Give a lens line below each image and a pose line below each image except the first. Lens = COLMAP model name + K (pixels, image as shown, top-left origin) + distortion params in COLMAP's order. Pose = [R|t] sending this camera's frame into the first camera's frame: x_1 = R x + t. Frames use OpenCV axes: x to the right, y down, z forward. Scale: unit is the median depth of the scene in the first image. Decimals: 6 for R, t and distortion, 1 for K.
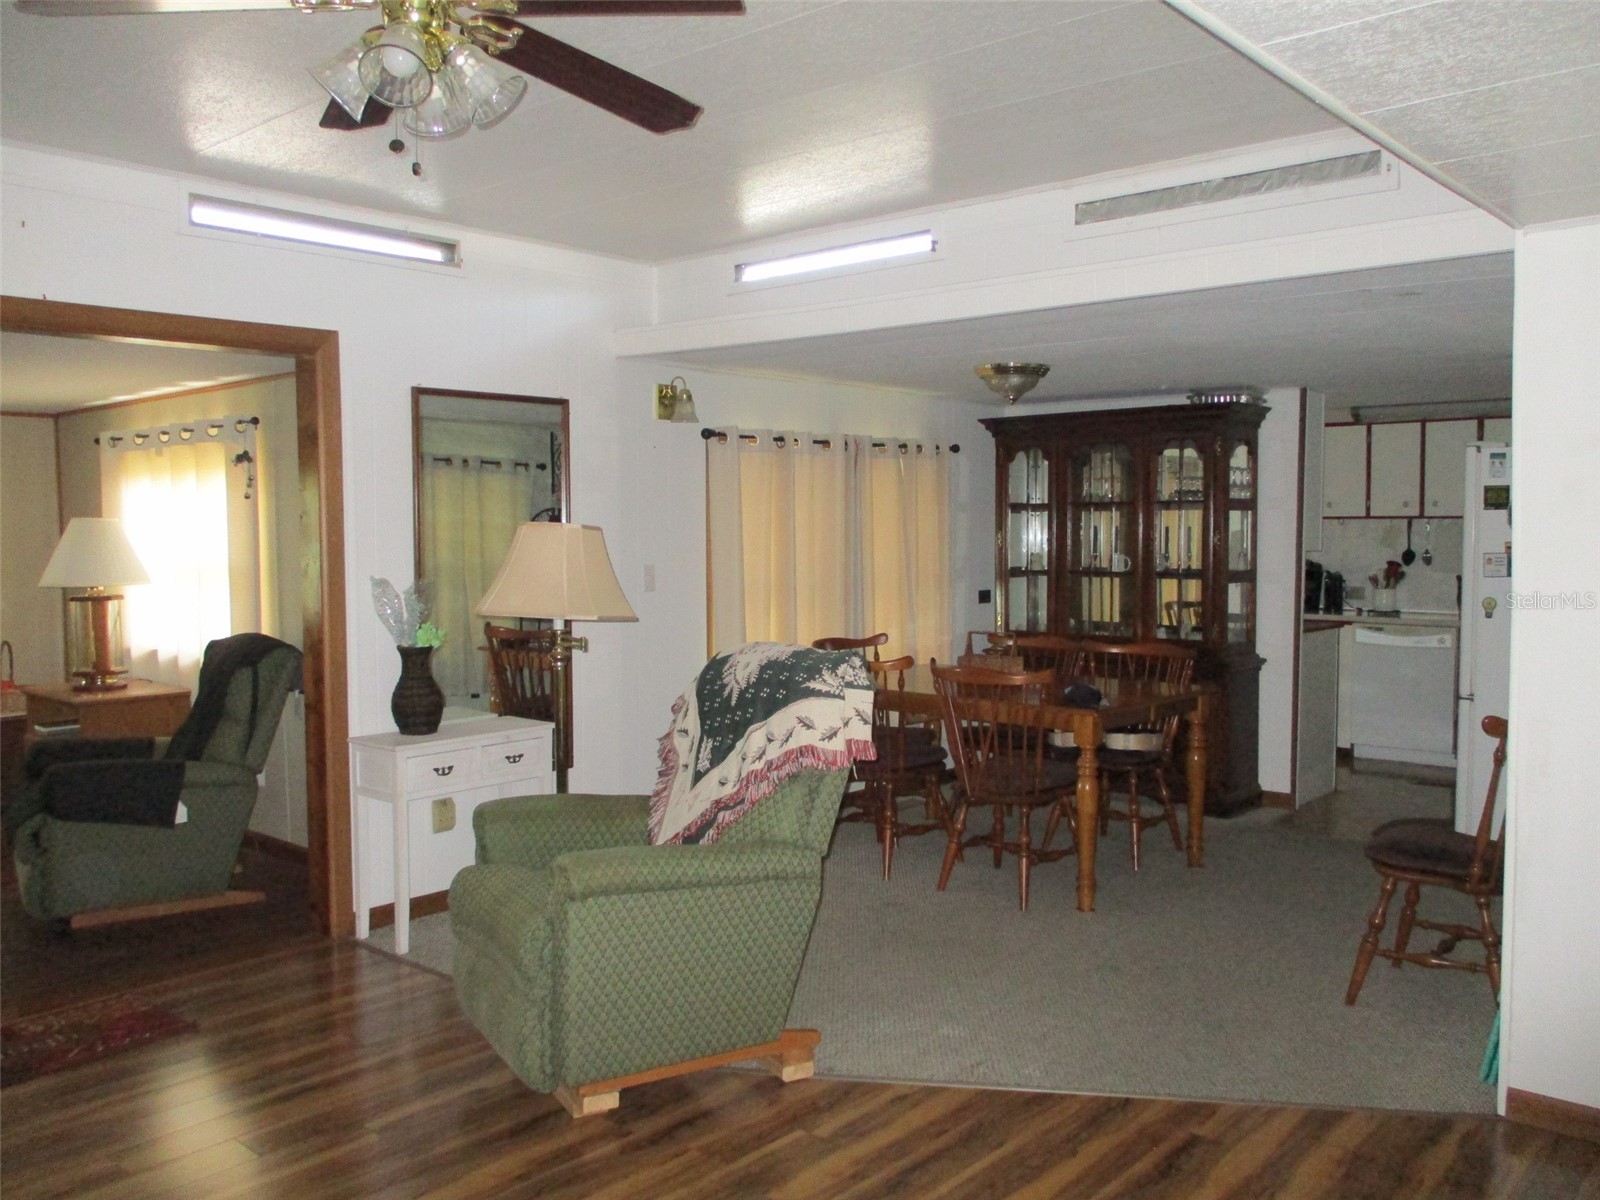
lens RADIAL K [[1311.8, 0, 803.7], [0, 1311.8, 606.8], [0, 0, 1]] dist [-0.030223, 0.001833]
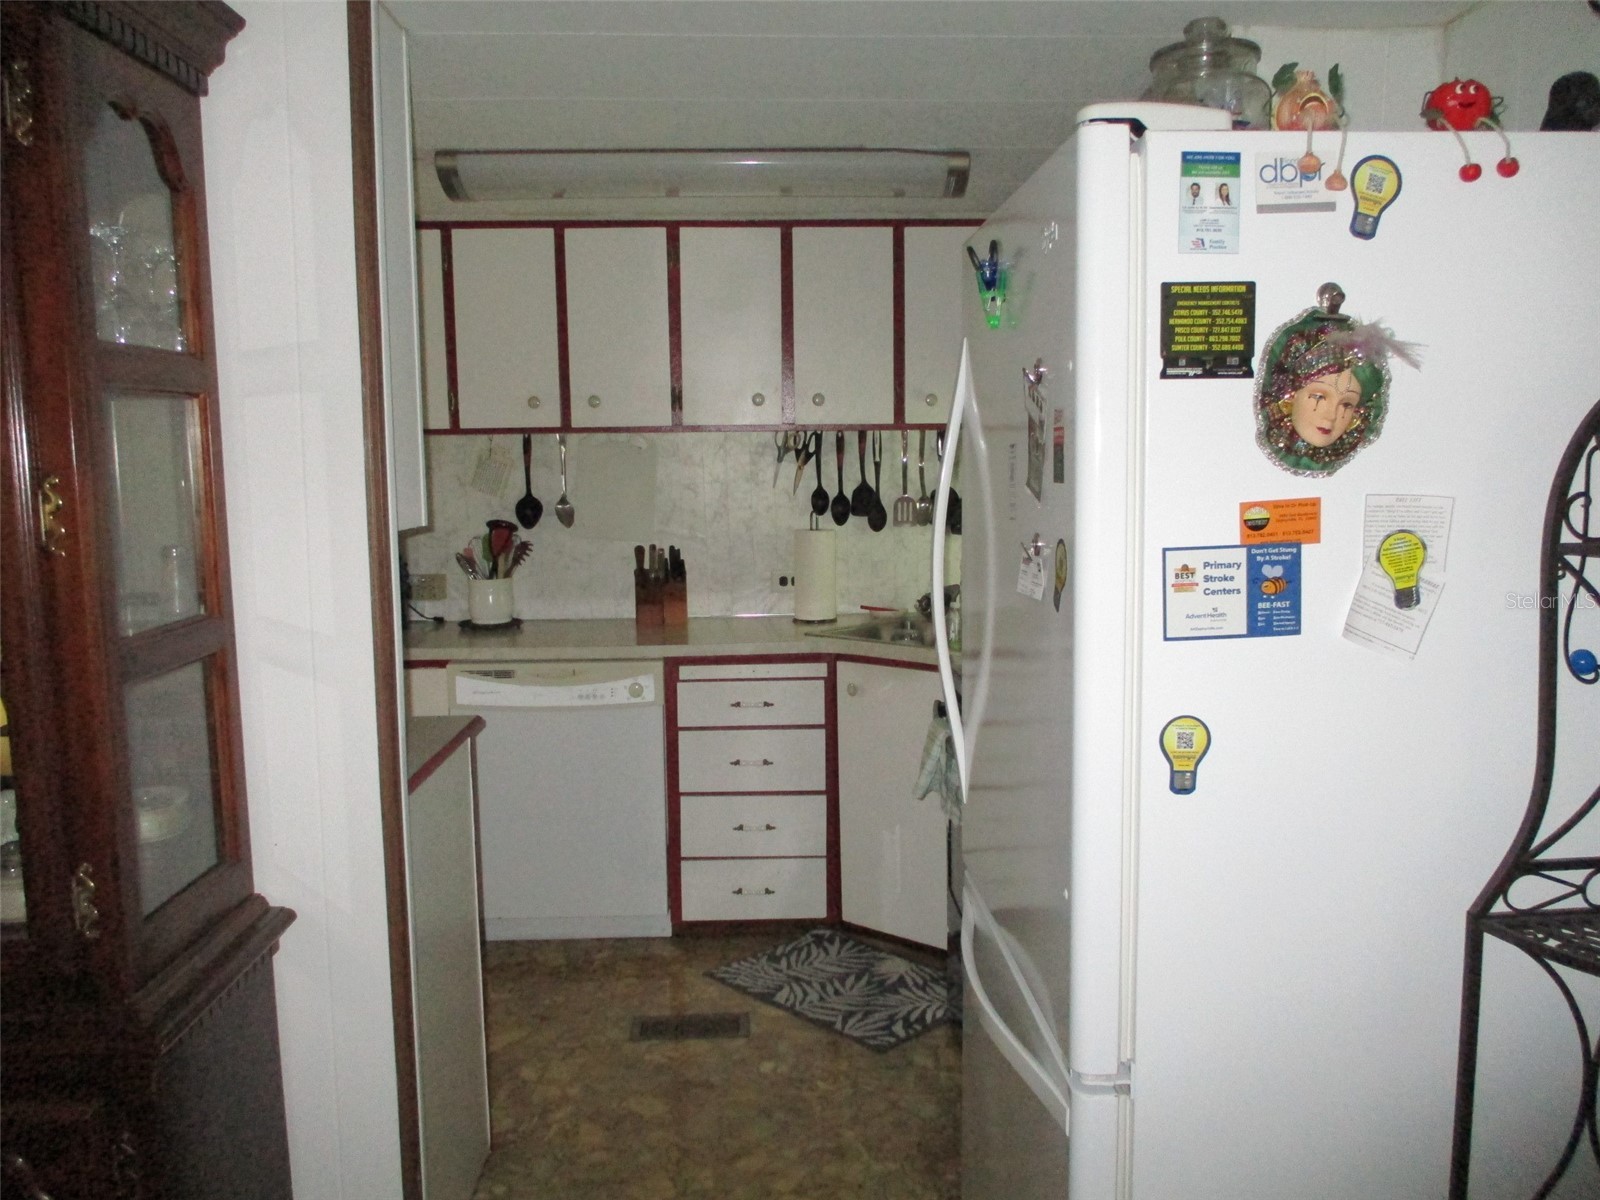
lens RADIAL K [[1311.8, 0, 810.3], [0, 1311.8, 600.6], [0, 0, 1]] dist [-0.030223, 0.001833]
pose [[0.717270, -0.088375, 0.691168, 0.226693], [0.052356, 0.995956, 0.073013, -0.041473], [-0.694825, -0.016183, 0.718996, 0.667684]]
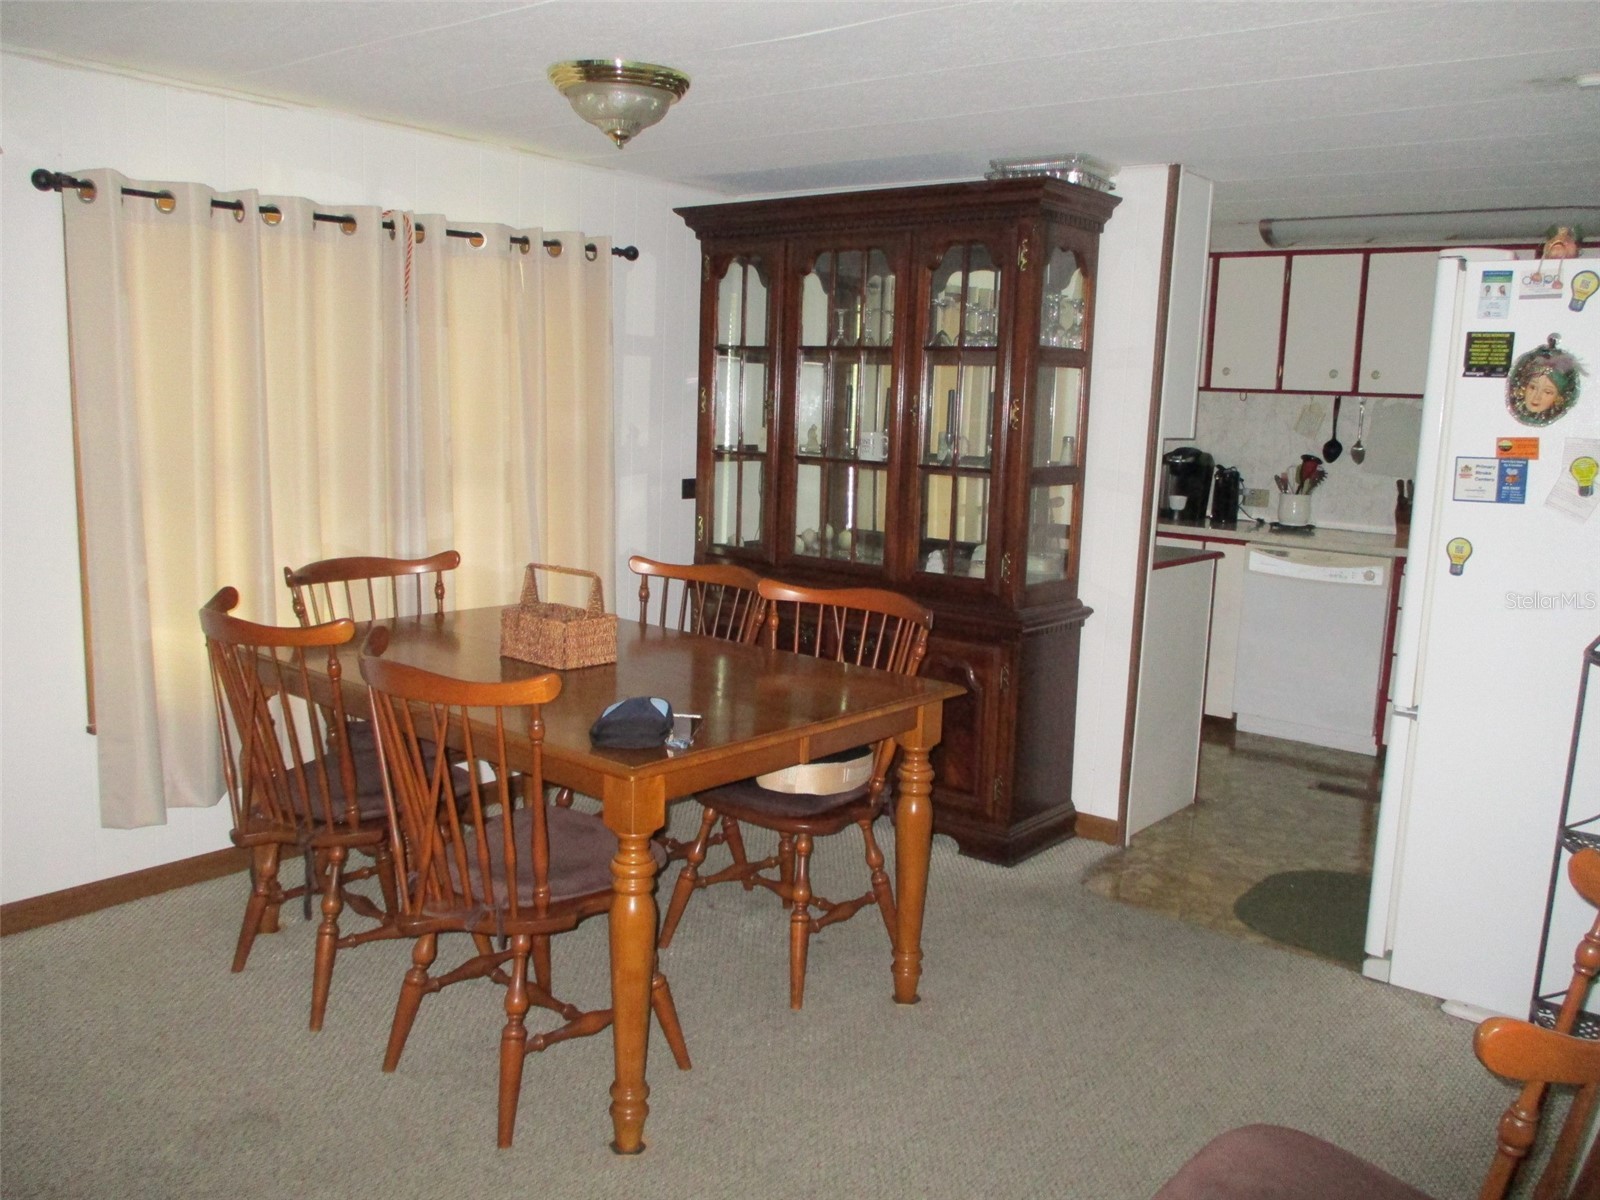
lens RADIAL K [[1311.8, 0, 804.4], [0, 1311.8, 602.1], [0, 0, 1]] dist [-0.030223, 0.001833]
pose [[0.998335, 0.029994, 0.049265, 0.173118], [-0.034756, 0.994495, 0.098847, -0.019364], [-0.046029, -0.100395, 0.993882, 0.357672]]
